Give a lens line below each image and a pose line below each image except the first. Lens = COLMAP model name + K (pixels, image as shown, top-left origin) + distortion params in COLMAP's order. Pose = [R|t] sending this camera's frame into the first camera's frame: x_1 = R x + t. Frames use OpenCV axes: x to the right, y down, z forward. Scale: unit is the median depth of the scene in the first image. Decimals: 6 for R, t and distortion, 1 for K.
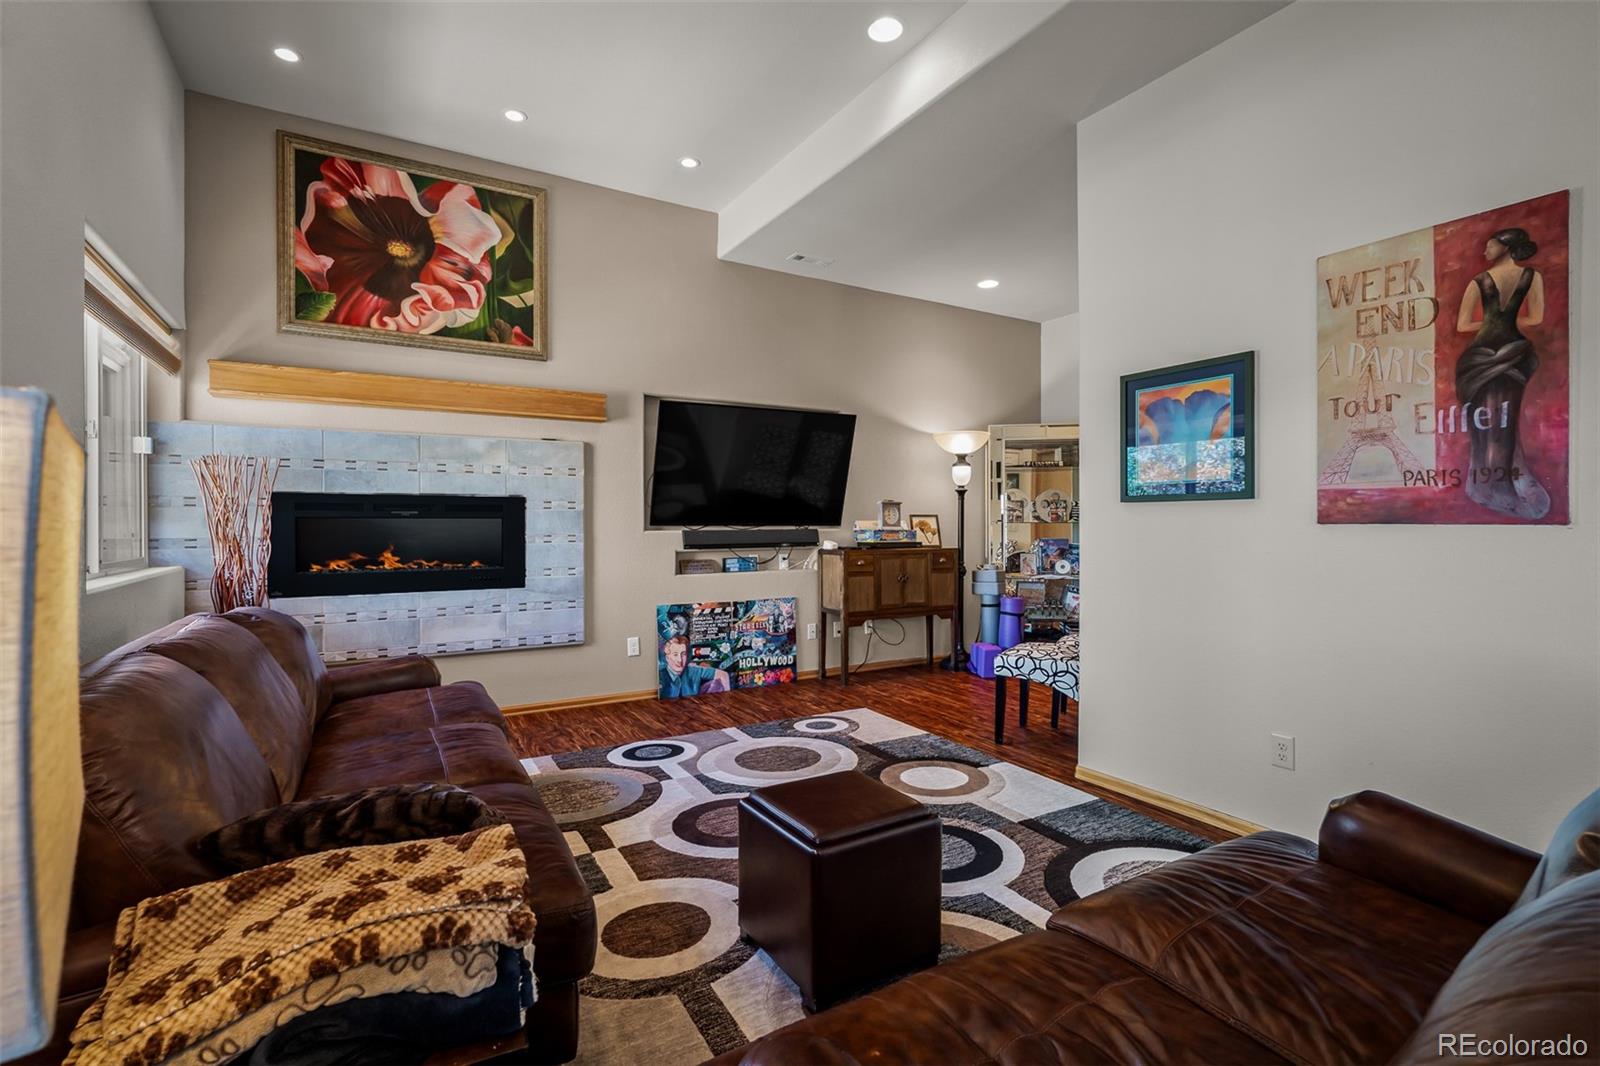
lens RADIAL K [[715.9, 0, 794.7], [0, 715.9, 530.0], [0, 0, 1]] dist [-0.001498, -0.001194]
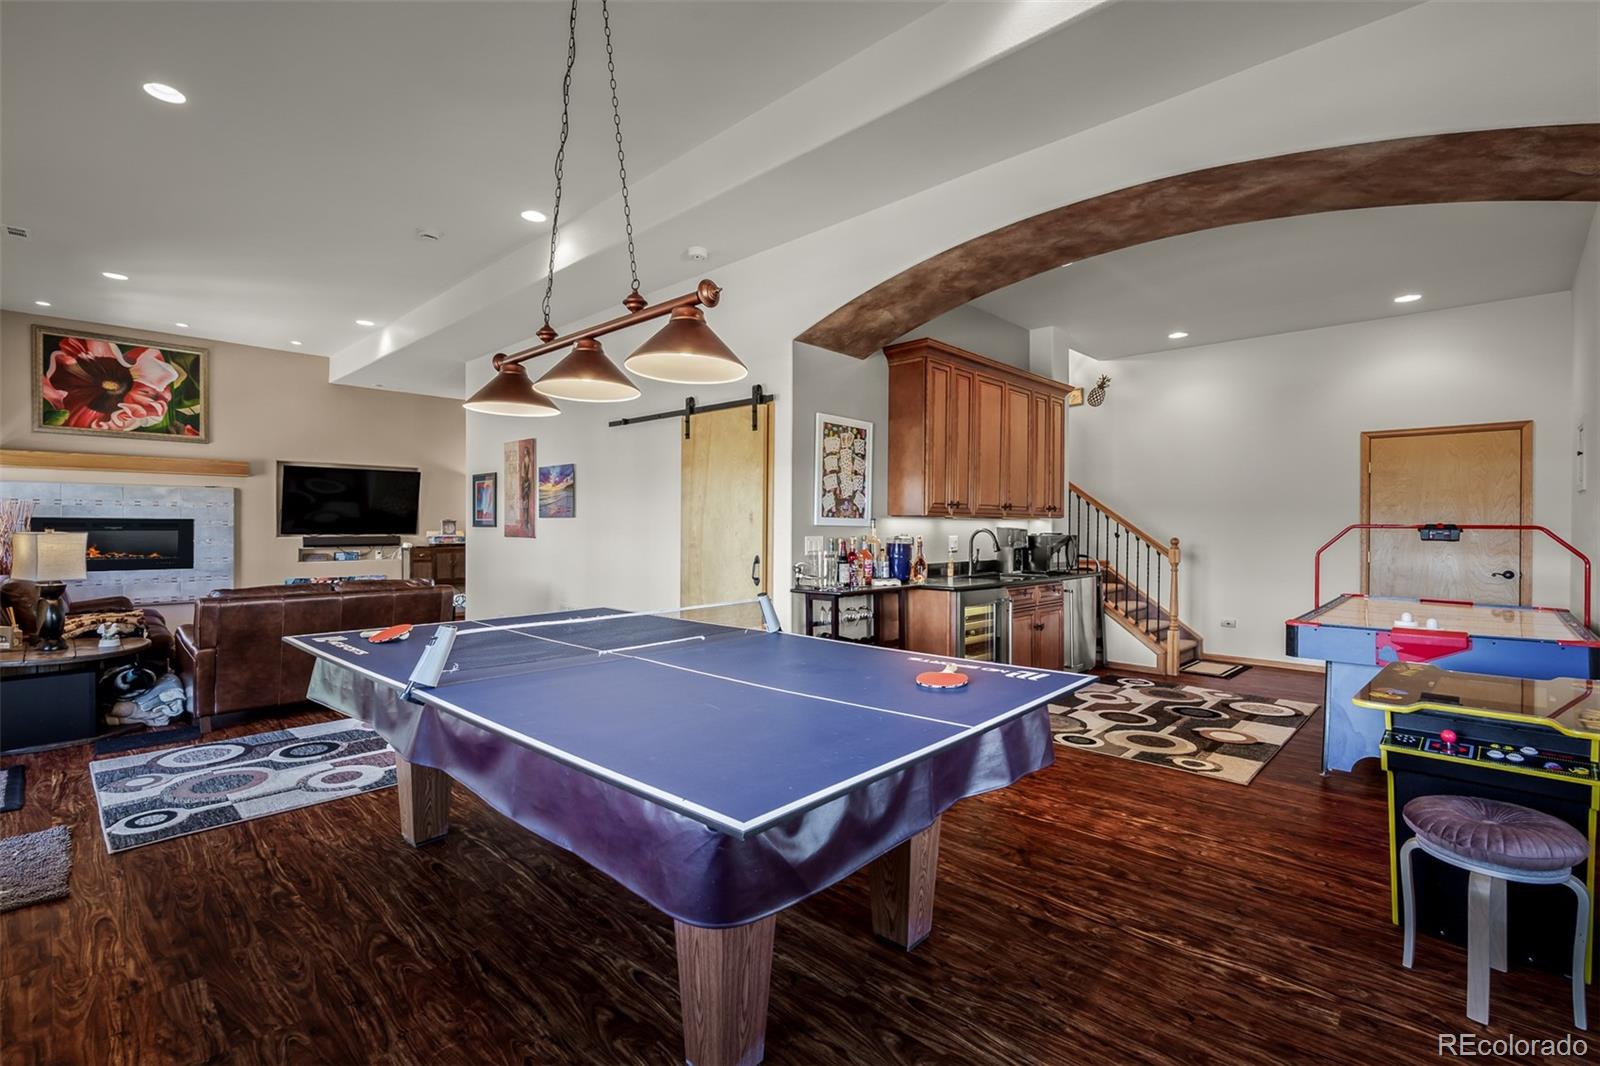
lens RADIAL K [[715.9, 0, 812.9], [0, 715.9, 528.5], [0, 0, 1]] dist [-0.001498, -0.001194]
pose [[0.981670, 0.008555, 0.190395, 0.837089], [-0.009984, 0.999929, 0.006548, -0.050089], [-0.190325, -0.008329, 0.981686, -1.101306]]
